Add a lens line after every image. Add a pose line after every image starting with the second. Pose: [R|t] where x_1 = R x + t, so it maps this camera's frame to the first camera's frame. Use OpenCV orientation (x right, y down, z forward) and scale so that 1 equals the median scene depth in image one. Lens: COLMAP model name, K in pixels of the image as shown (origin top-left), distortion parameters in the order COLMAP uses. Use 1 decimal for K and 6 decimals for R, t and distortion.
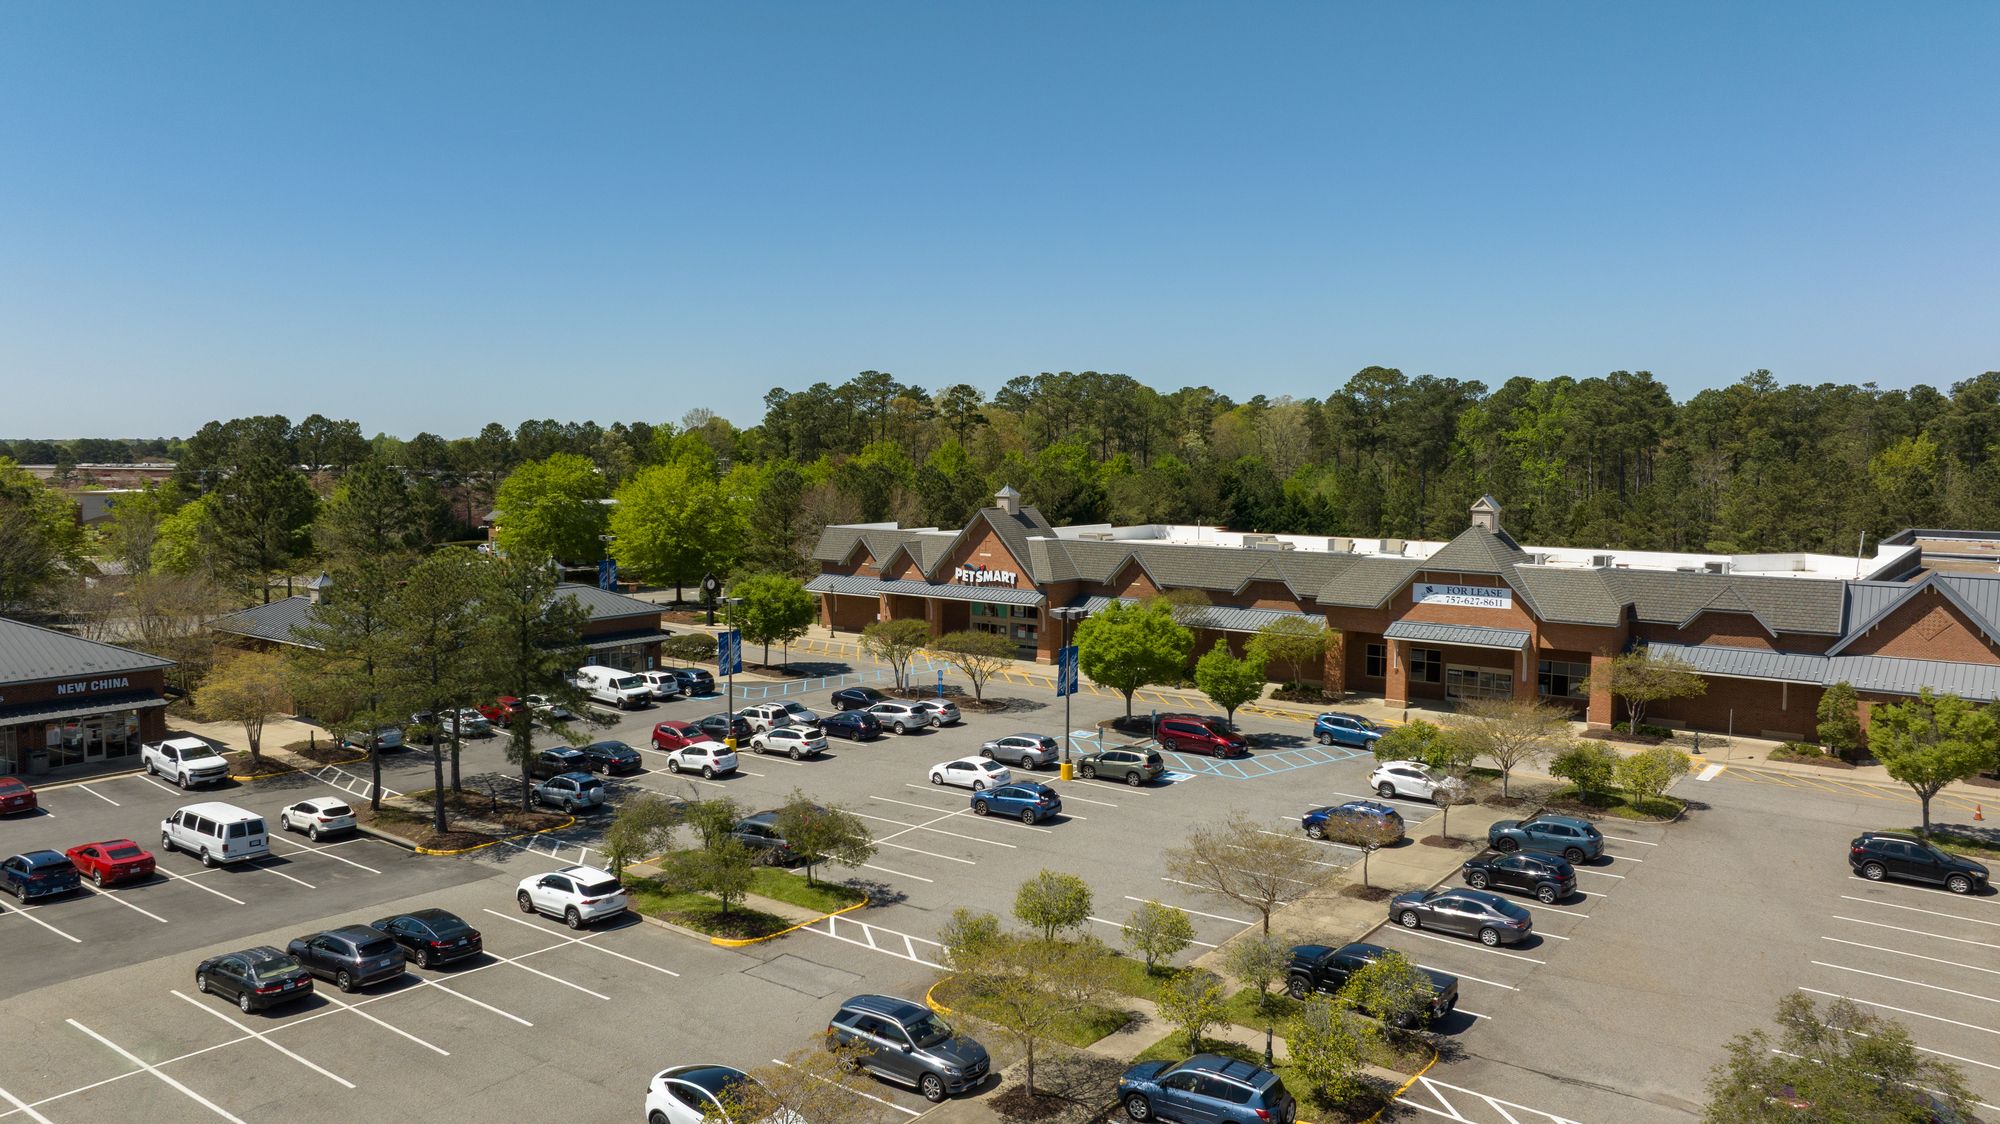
lens RADIAL K [[1501.6, 0, 1000.0], [0, 1501.6, 562.0], [0, 0, 1]] dist [-0.004874, -0.007001]
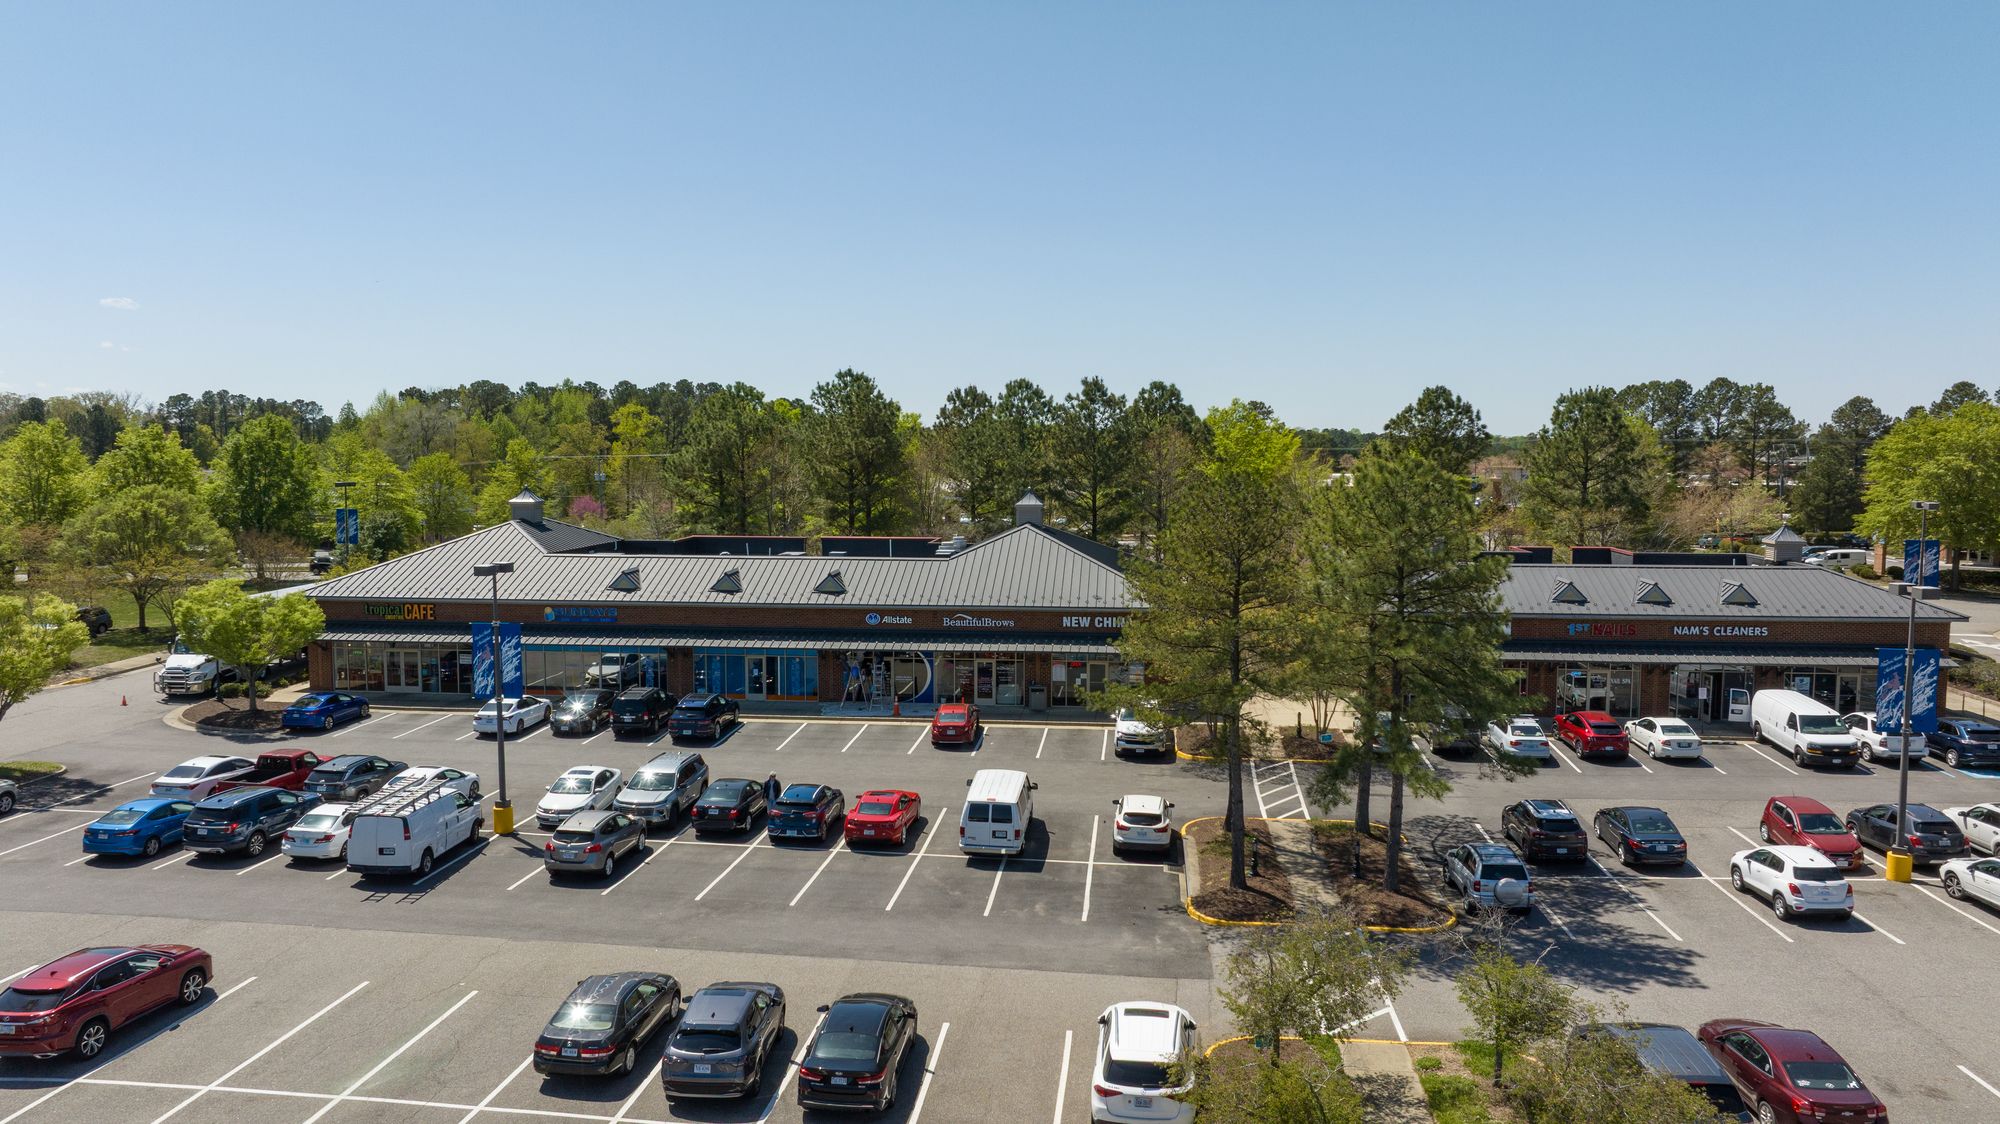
lens RADIAL K [[1501.6, 0, 1000.0], [0, 1501.6, 562.0], [0, 0, 1]] dist [-0.004874, -0.007001]
pose [[0.530286, 0.060539, -0.845655, 0.071465], [-0.082956, 0.996366, 0.019309, 0.041441], [0.843751, 0.059913, 0.533381, 0.522876]]
